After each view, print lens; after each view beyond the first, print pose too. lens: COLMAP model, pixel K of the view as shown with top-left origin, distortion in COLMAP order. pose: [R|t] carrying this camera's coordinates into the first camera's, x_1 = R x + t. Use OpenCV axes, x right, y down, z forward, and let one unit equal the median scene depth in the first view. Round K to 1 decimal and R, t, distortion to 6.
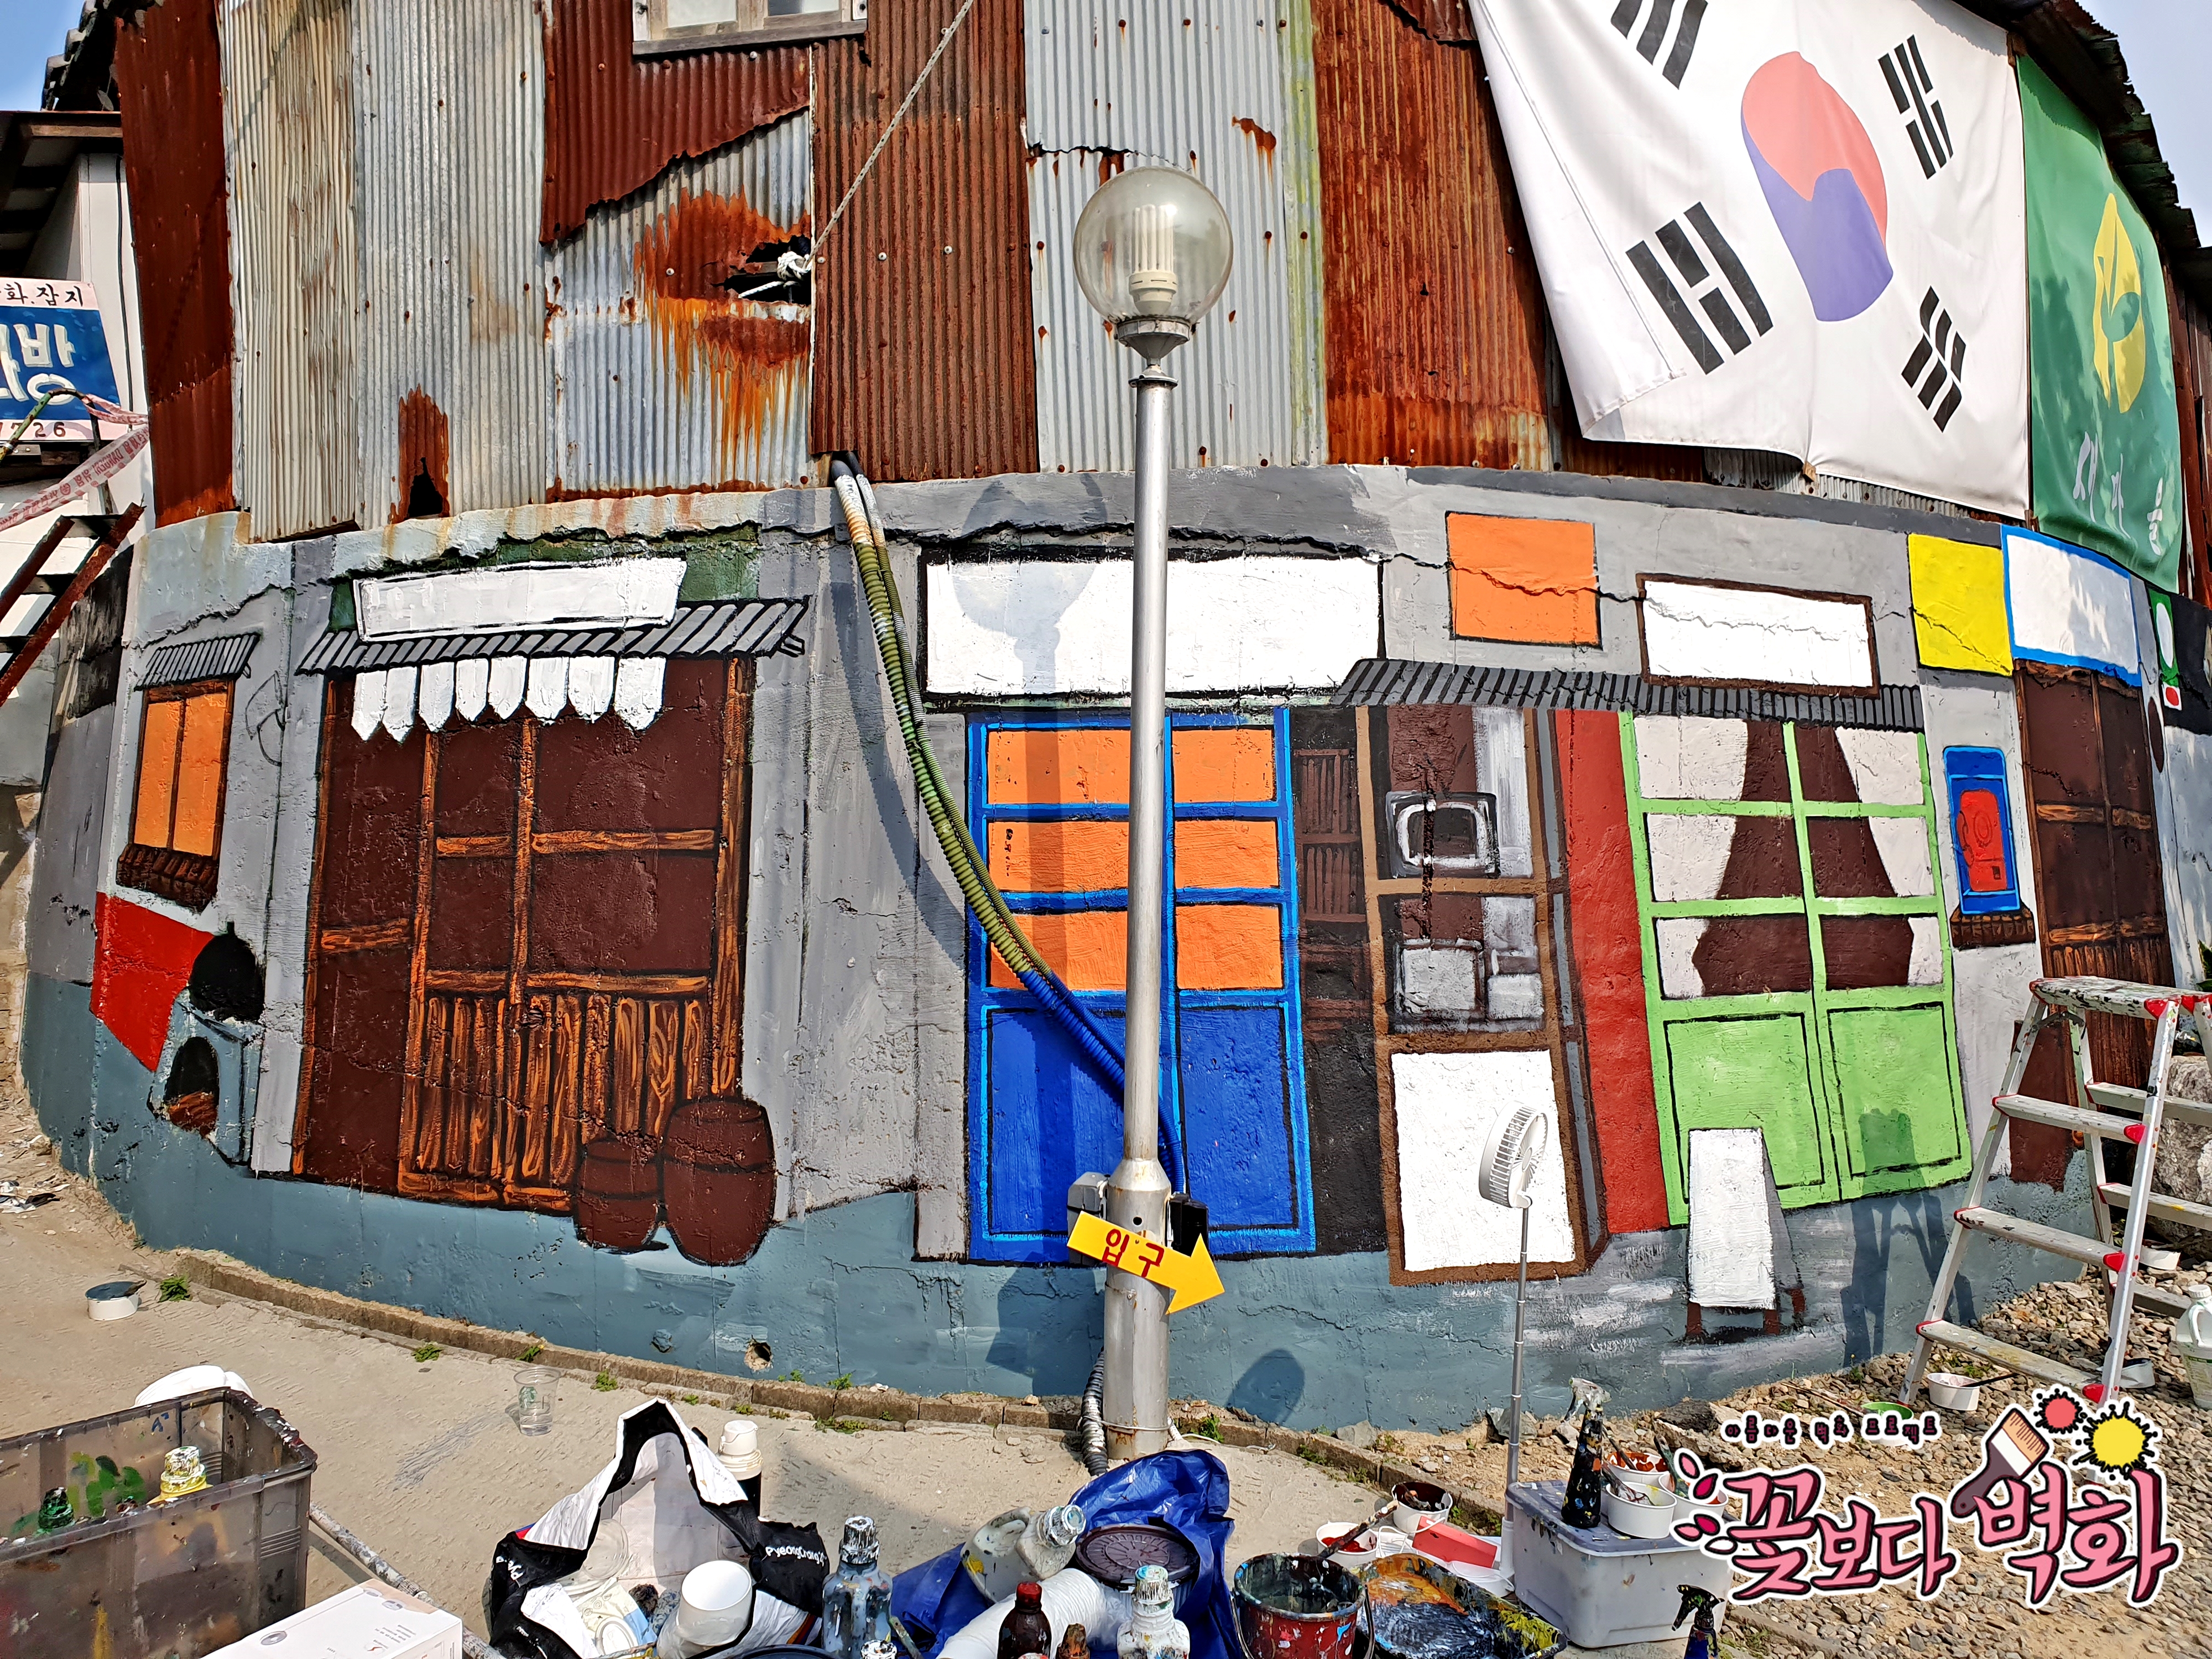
lens RADIAL K [[1717.3, 0, 1114.6], [0, 1717.3, 816.9], [0, 0, 1]] dist [0.012705, 0.003550]
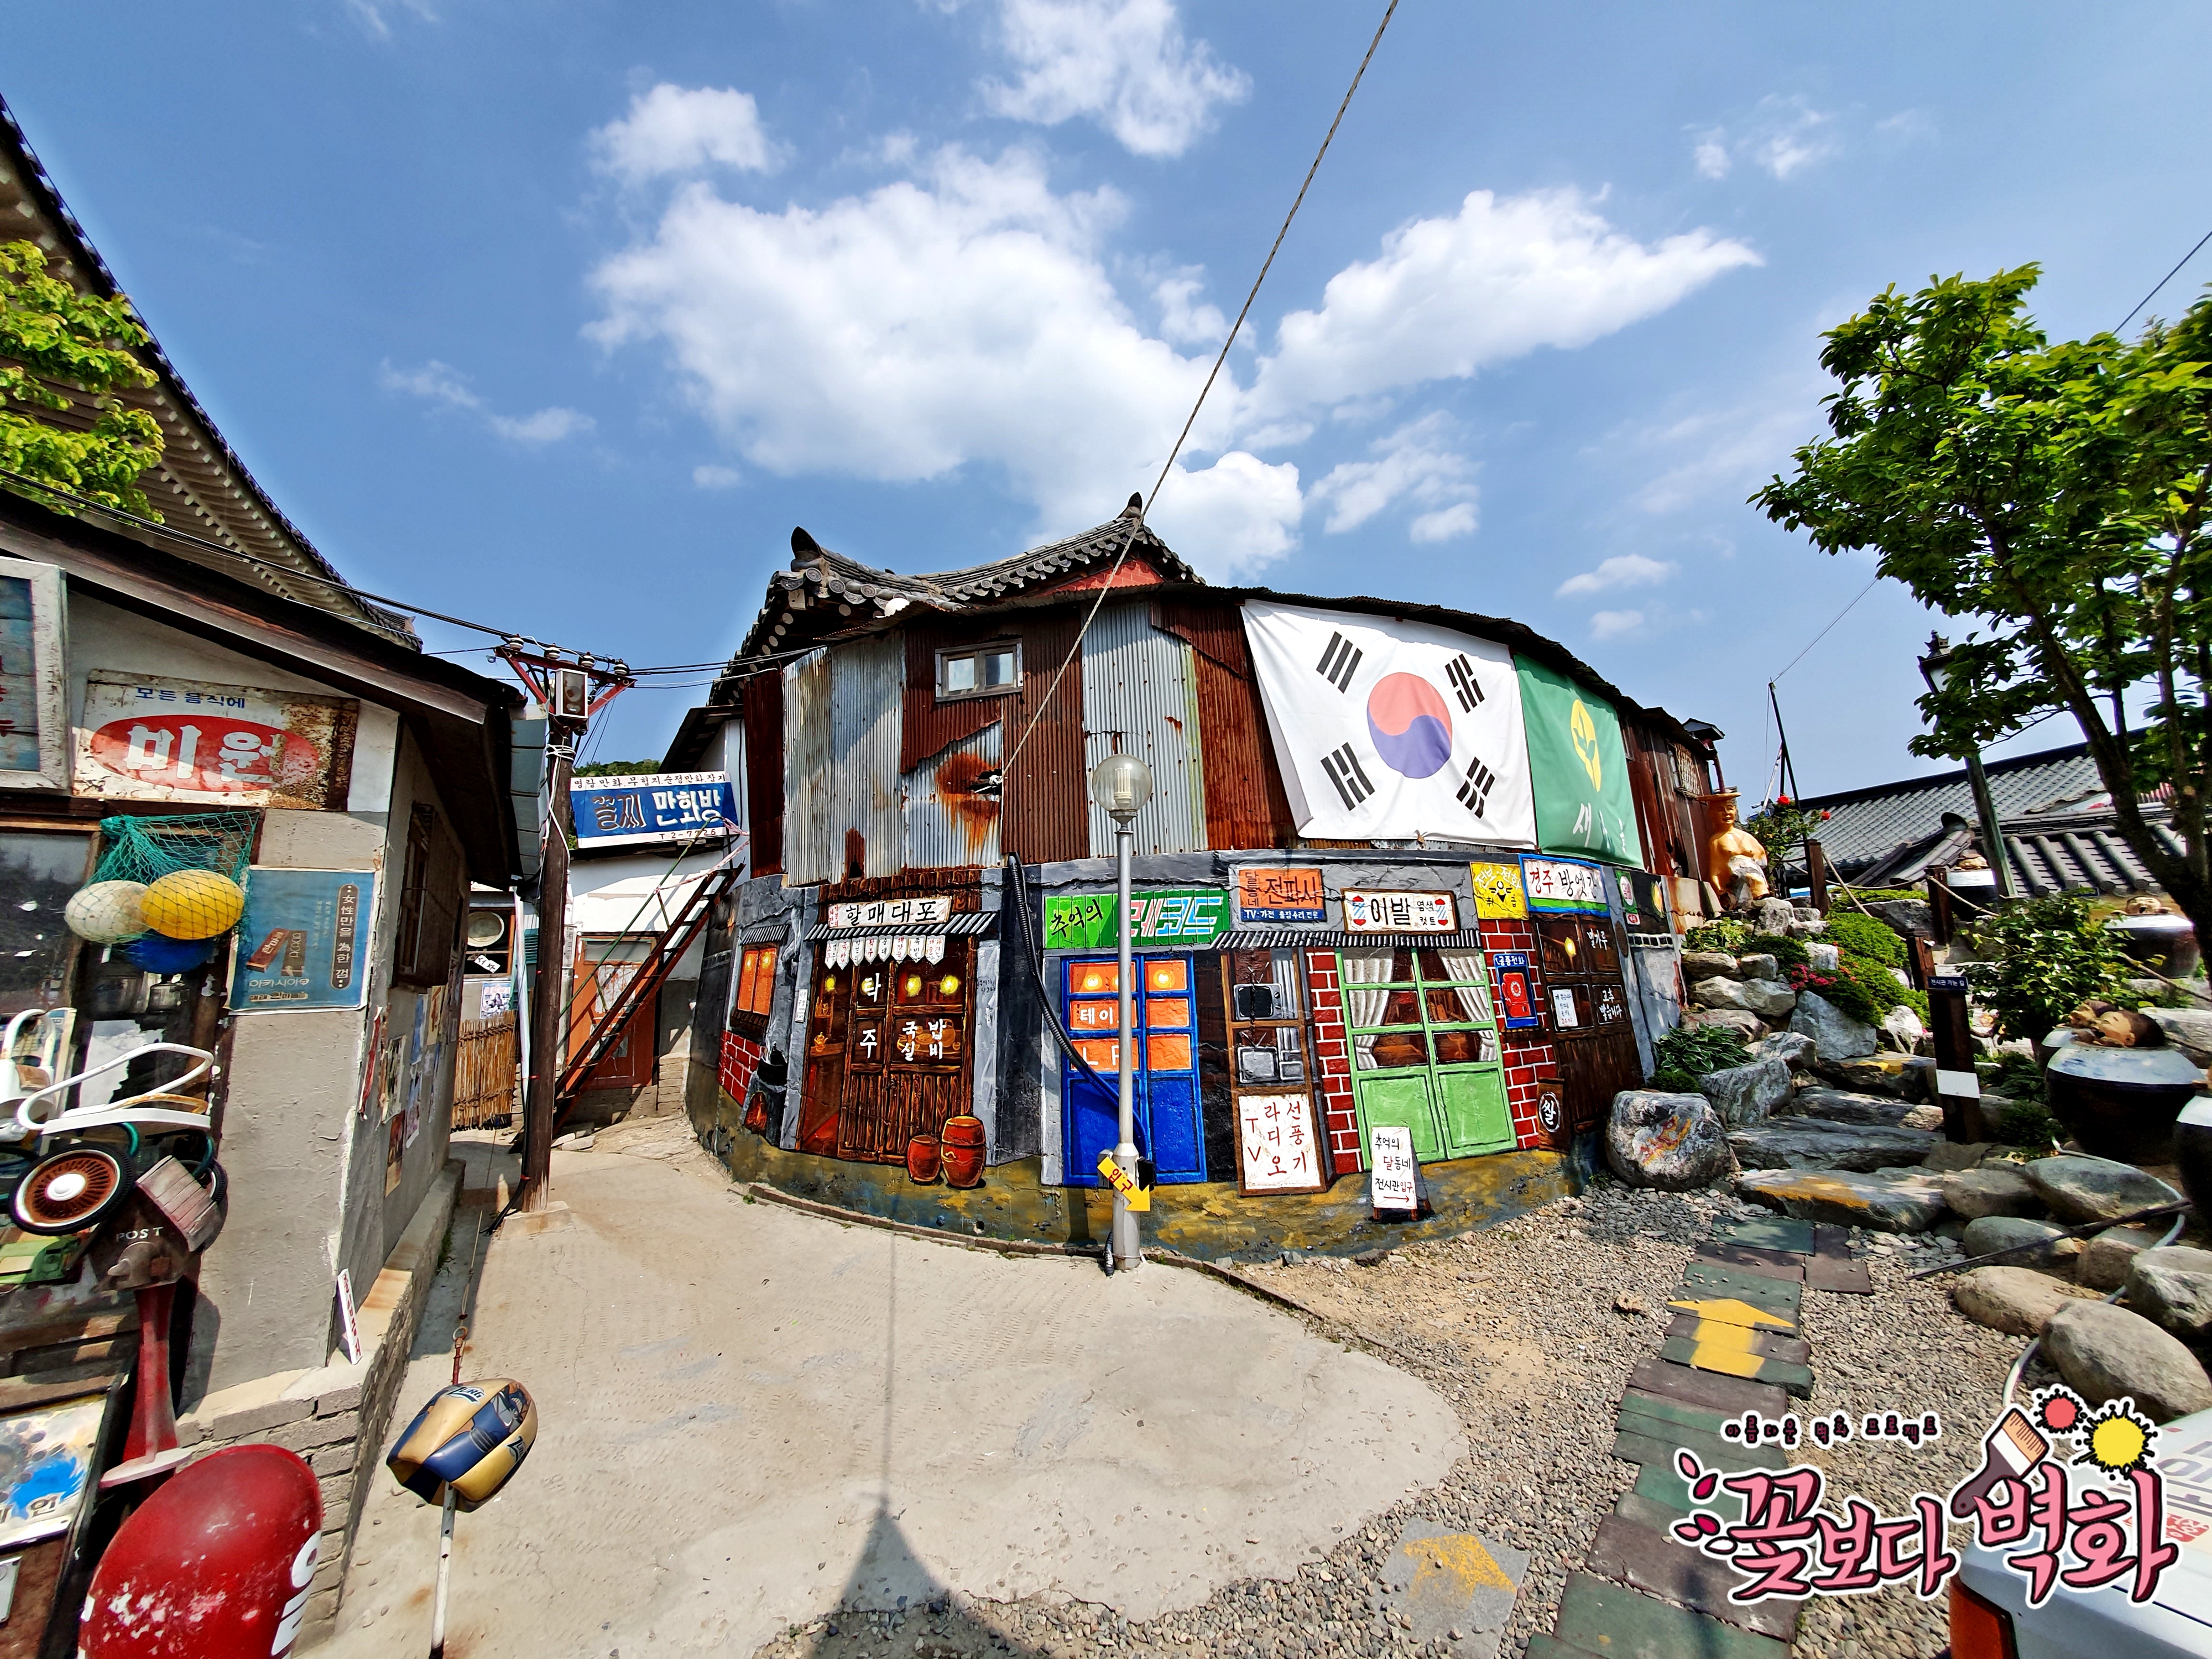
lens RADIAL K [[877.0, 0, 1125.6], [0, 877.0, 831.6], [0, 0, 1]] dist [0.011110, -0.000009]
pose [[0.995609, -0.034821, -0.086887, 0.116616], [0.022213, 0.989608, -0.142069, -0.053999], [0.090931, 0.139515, 0.986036, -0.260654]]
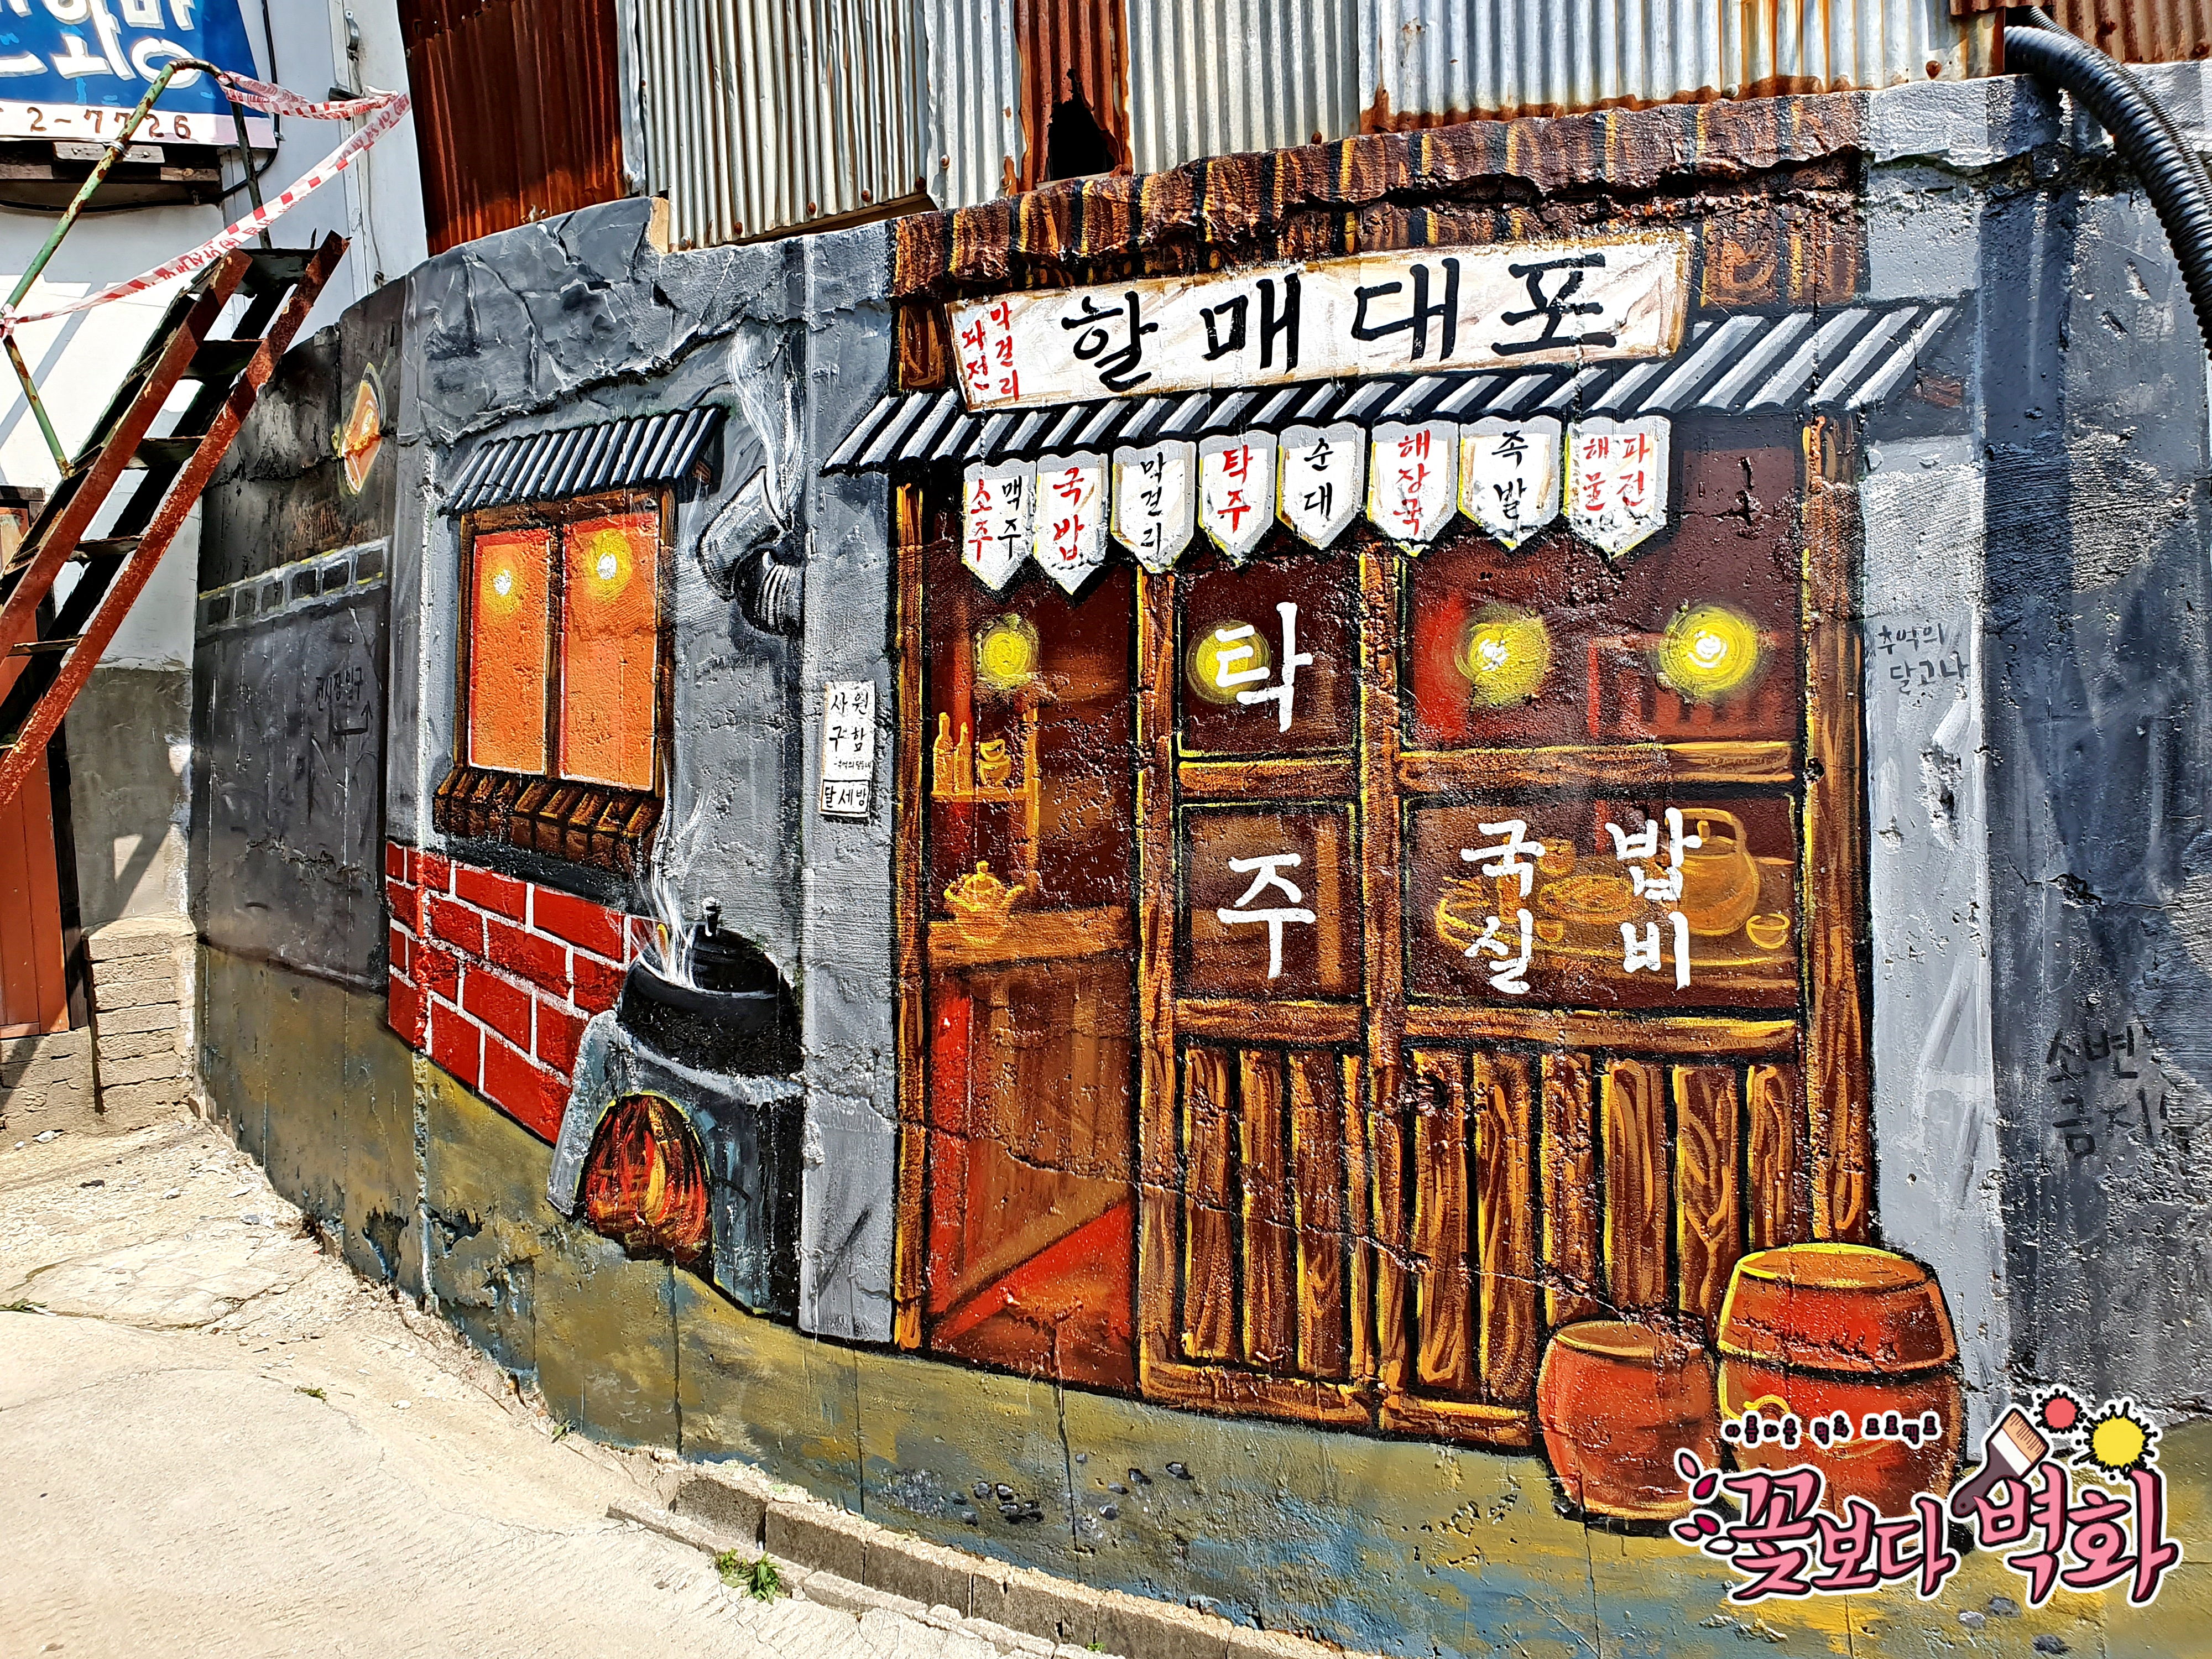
lens RADIAL K [[1711.4, 0, 1088.1], [0, 1711.4, 832.1], [0, 0, 1]] dist [0.020426, -0.003421]
pose [[0.998754, -0.018779, 0.046244, -0.457482], [0.014522, 0.995770, 0.090721, -0.016254], [-0.047752, -0.089937, 0.994802, 0.460976]]
